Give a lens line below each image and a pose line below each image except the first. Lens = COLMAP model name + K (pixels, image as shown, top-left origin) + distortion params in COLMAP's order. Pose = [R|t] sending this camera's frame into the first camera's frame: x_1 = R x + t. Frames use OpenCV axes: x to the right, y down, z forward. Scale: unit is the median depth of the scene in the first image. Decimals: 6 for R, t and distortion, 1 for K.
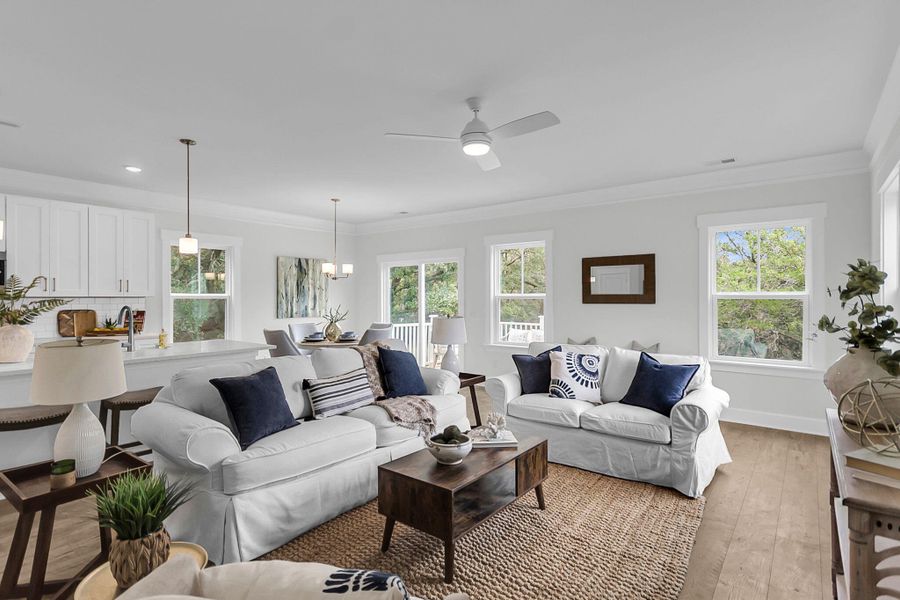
lens RADIAL K [[458.1, 0, 423.6], [0, 458.1, 299.7], [0, 0, 1]] dist [0.042799, 0.000140]
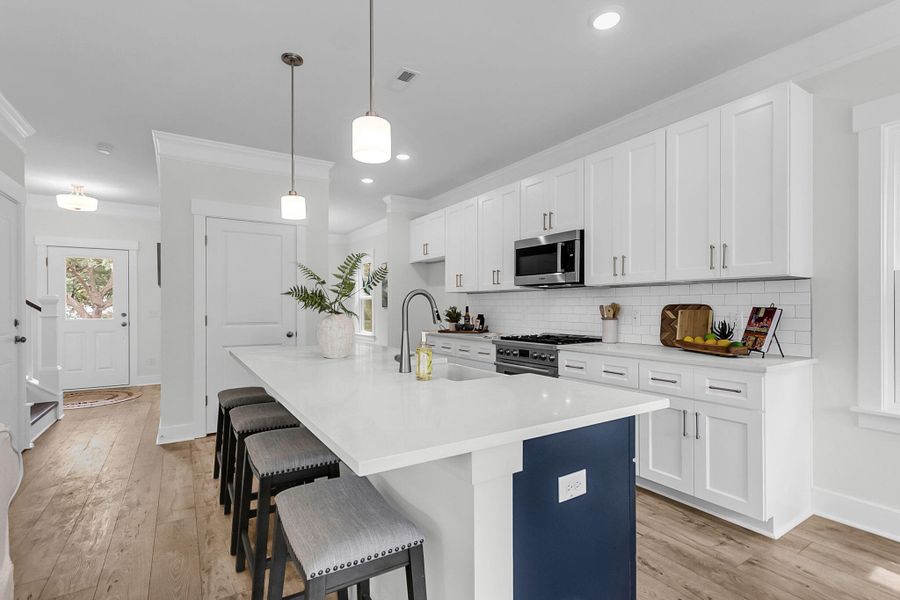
lens RADIAL K [[419.1, 0, 450.0], [0, 419.1, 300.0], [0, 0, 1]] dist [0.005489, 0.000283]
pose [[-0.304189, -0.005700, -0.952595, -0.107766], [0.006227, 0.999949, -0.007972, 0.015178], [0.952591, -0.008356, -0.304138, 0.697318]]
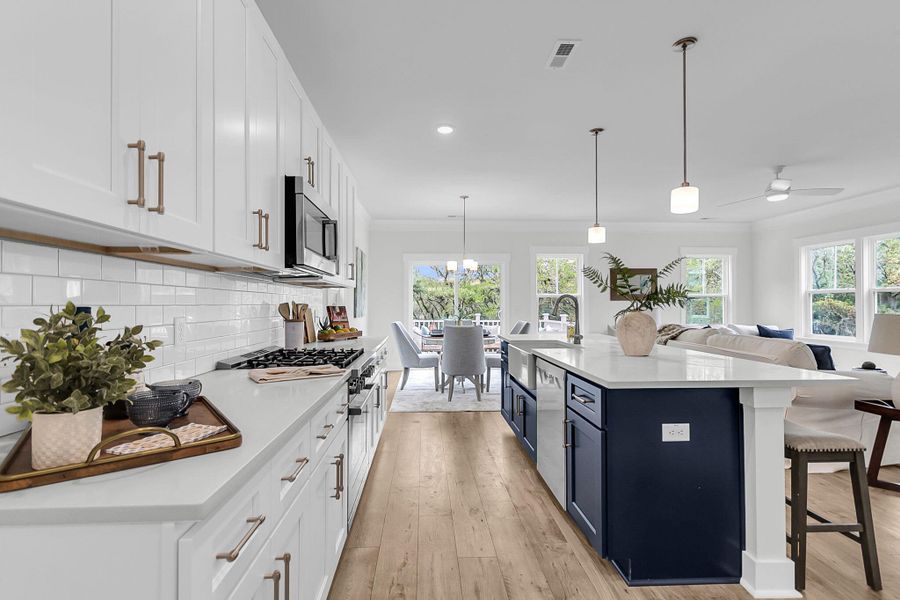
lens RADIAL K [[419.1, 0, 450.0], [0, 419.1, 300.0], [0, 0, 1]] dist [0.005489, 0.000283]
pose [[0.727815, 0.009296, 0.685710, -0.791720], [0.002948, 0.999856, -0.016683, 0.021670], [-0.685767, 0.014164, 0.727684, 0.335805]]
